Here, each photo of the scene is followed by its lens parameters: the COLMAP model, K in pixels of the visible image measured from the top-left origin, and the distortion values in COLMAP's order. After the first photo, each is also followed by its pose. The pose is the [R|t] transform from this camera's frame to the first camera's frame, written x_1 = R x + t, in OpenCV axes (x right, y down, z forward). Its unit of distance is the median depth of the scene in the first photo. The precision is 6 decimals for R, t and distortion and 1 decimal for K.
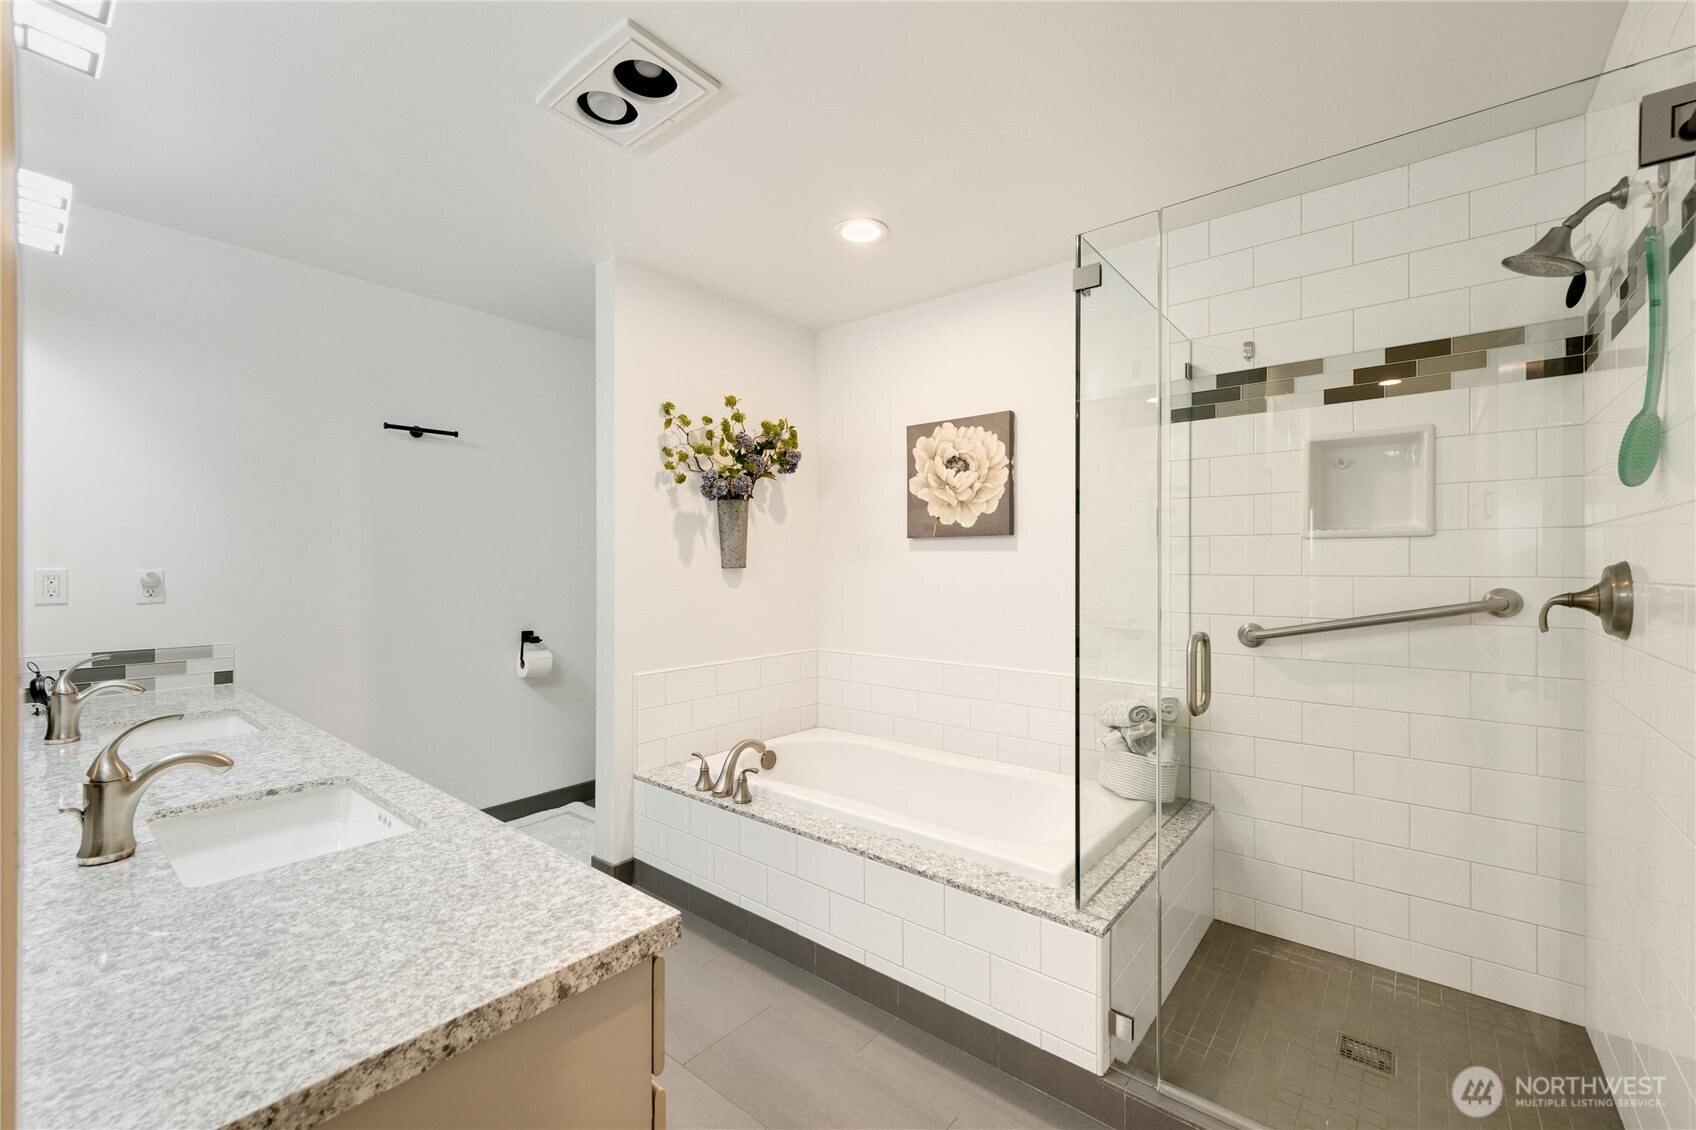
lens RADIAL K [[675.1, 0, 842.1], [0, 675.1, 568.2], [0, 0, 1]] dist [0.002628, 0.000433]
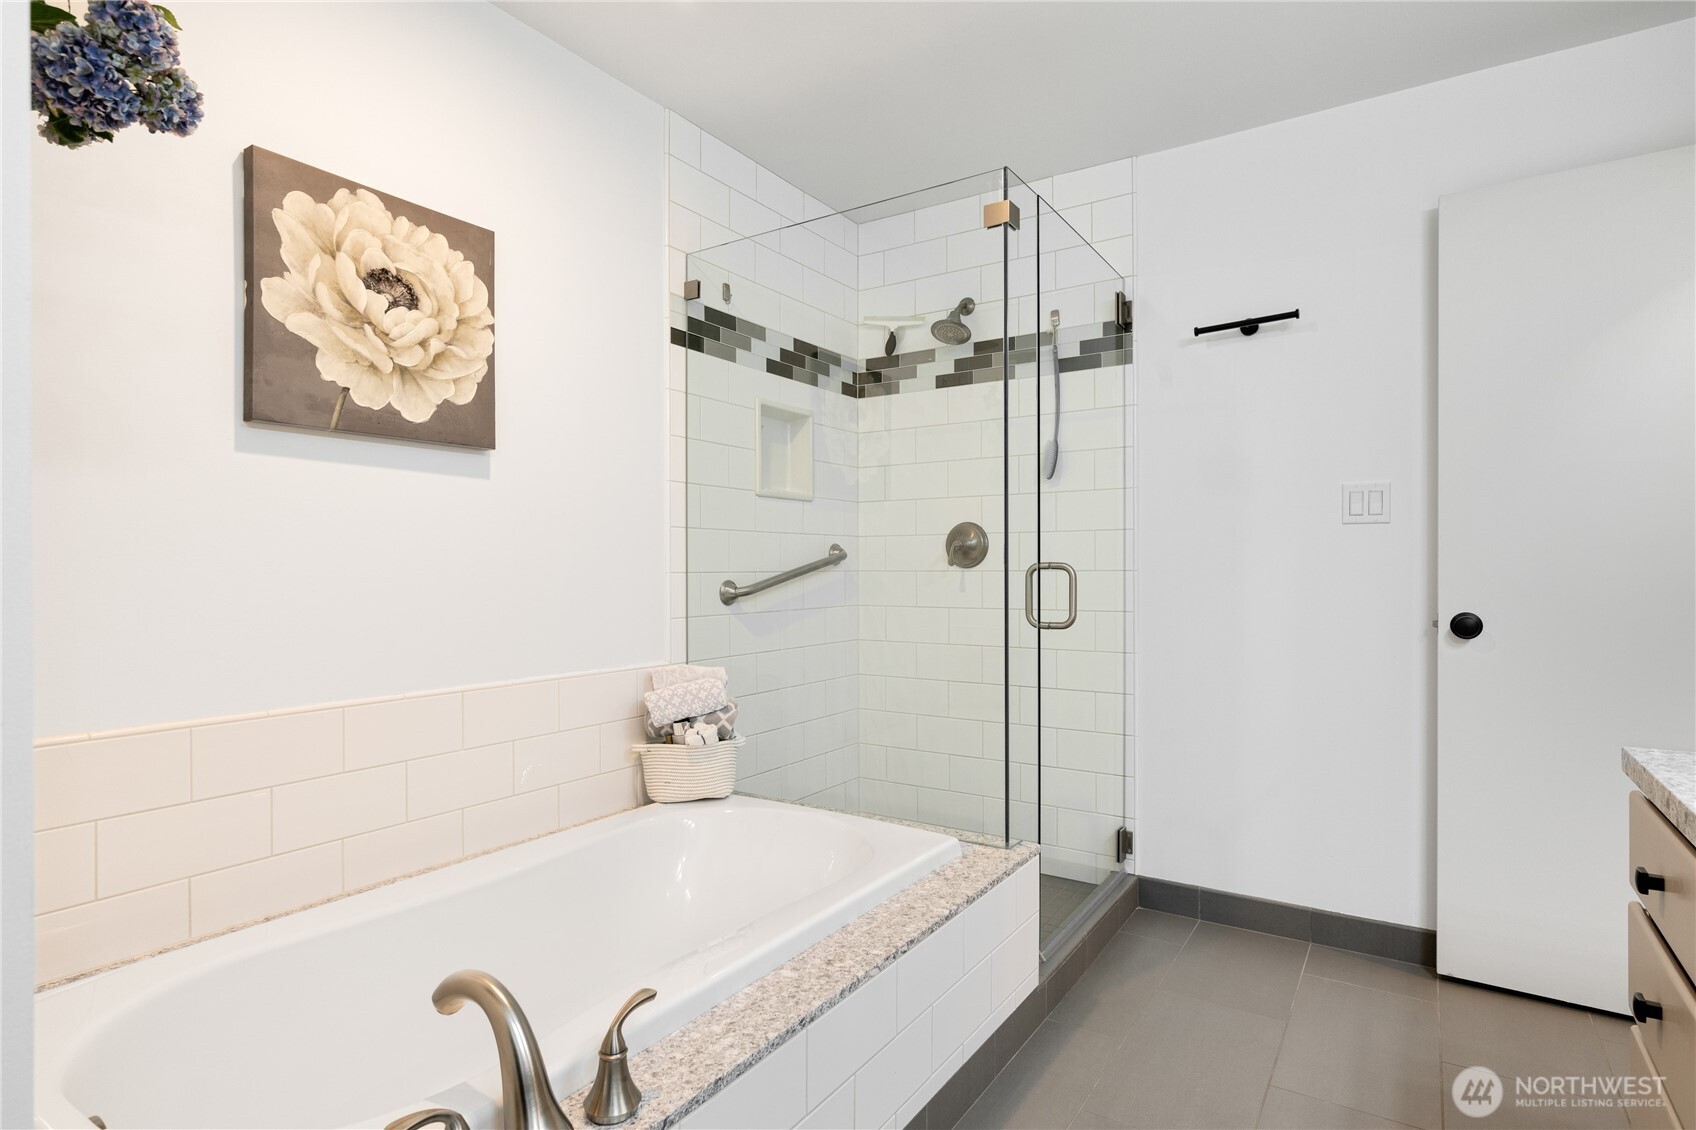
lens RADIAL K [[921.8, 0, 831.8], [0, 921.8, 557.7], [0, 0, 1]] dist [0.000632, -0.003044]
pose [[-0.126090, 0.013266, 0.991930, -0.530517], [0.005353, 0.999905, -0.012692, 0.050456], [-0.992004, 0.003709, -0.126149, 0.778482]]
